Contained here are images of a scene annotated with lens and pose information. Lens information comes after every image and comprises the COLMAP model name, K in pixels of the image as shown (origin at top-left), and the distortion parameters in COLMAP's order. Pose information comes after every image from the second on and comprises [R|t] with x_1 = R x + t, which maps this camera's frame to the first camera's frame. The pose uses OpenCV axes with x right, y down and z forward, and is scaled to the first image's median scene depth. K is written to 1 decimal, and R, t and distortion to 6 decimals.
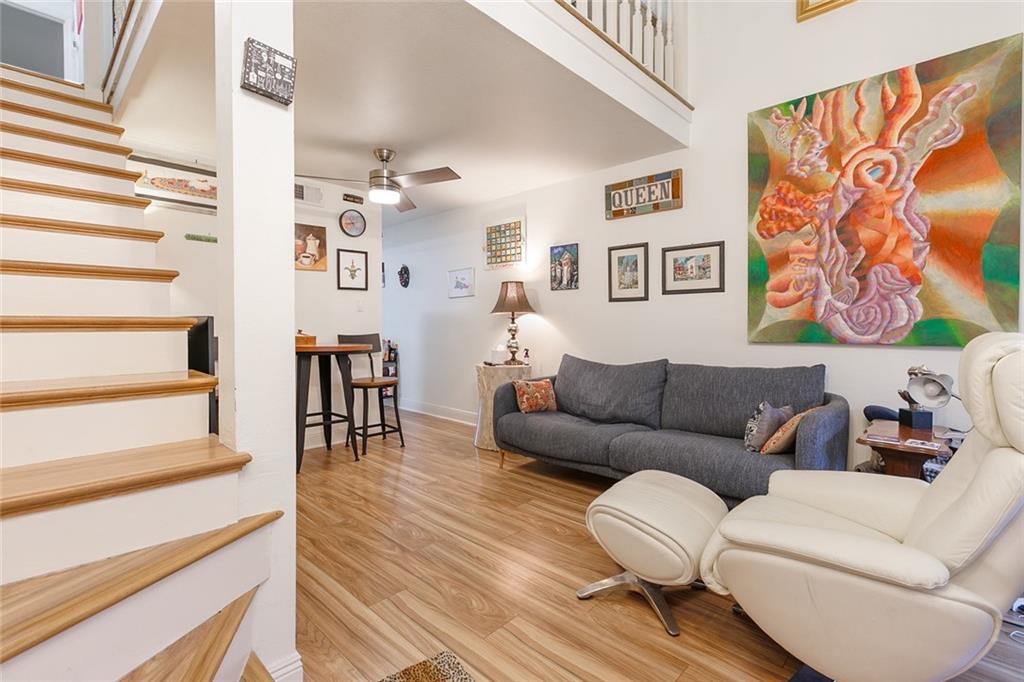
lens RADIAL K [[467.6, 0, 511.9], [0, 467.6, 334.5], [0, 0, 1]] dist [0.000128, 0.000009]
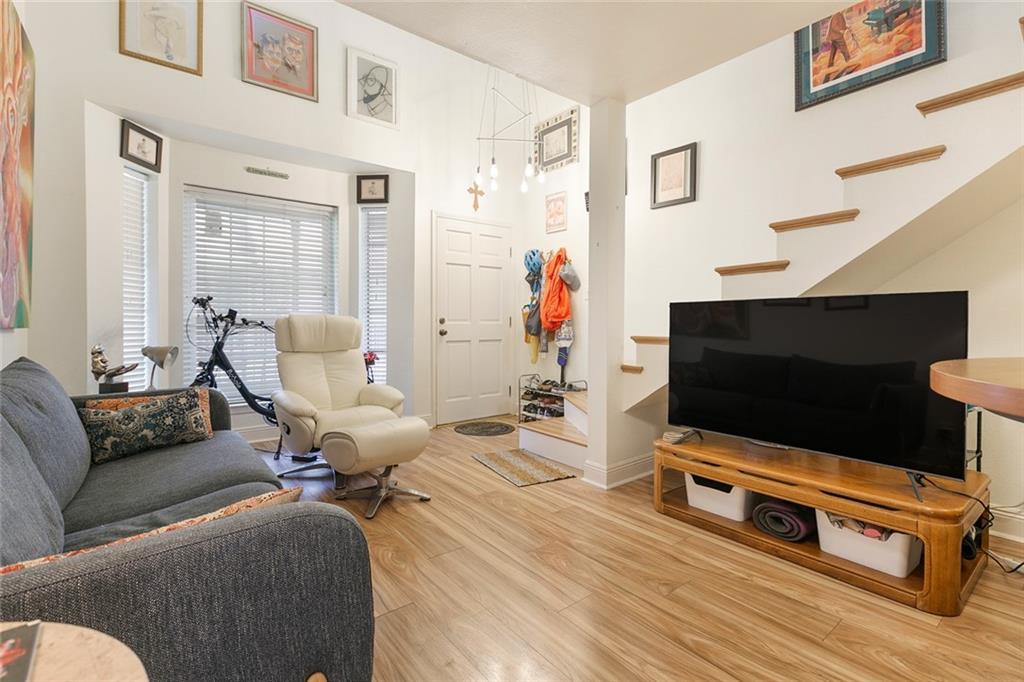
lens RADIAL K [[467.6, 0, 512.3], [0, 467.6, 332.1], [0, 0, 1]] dist [0.000128, 0.000009]
pose [[-0.990511, -0.004059, 0.137370, -0.239903], [0.000554, 0.999438, 0.033523, -0.002971], [-0.137429, 0.033281, -0.989952, 1.865374]]
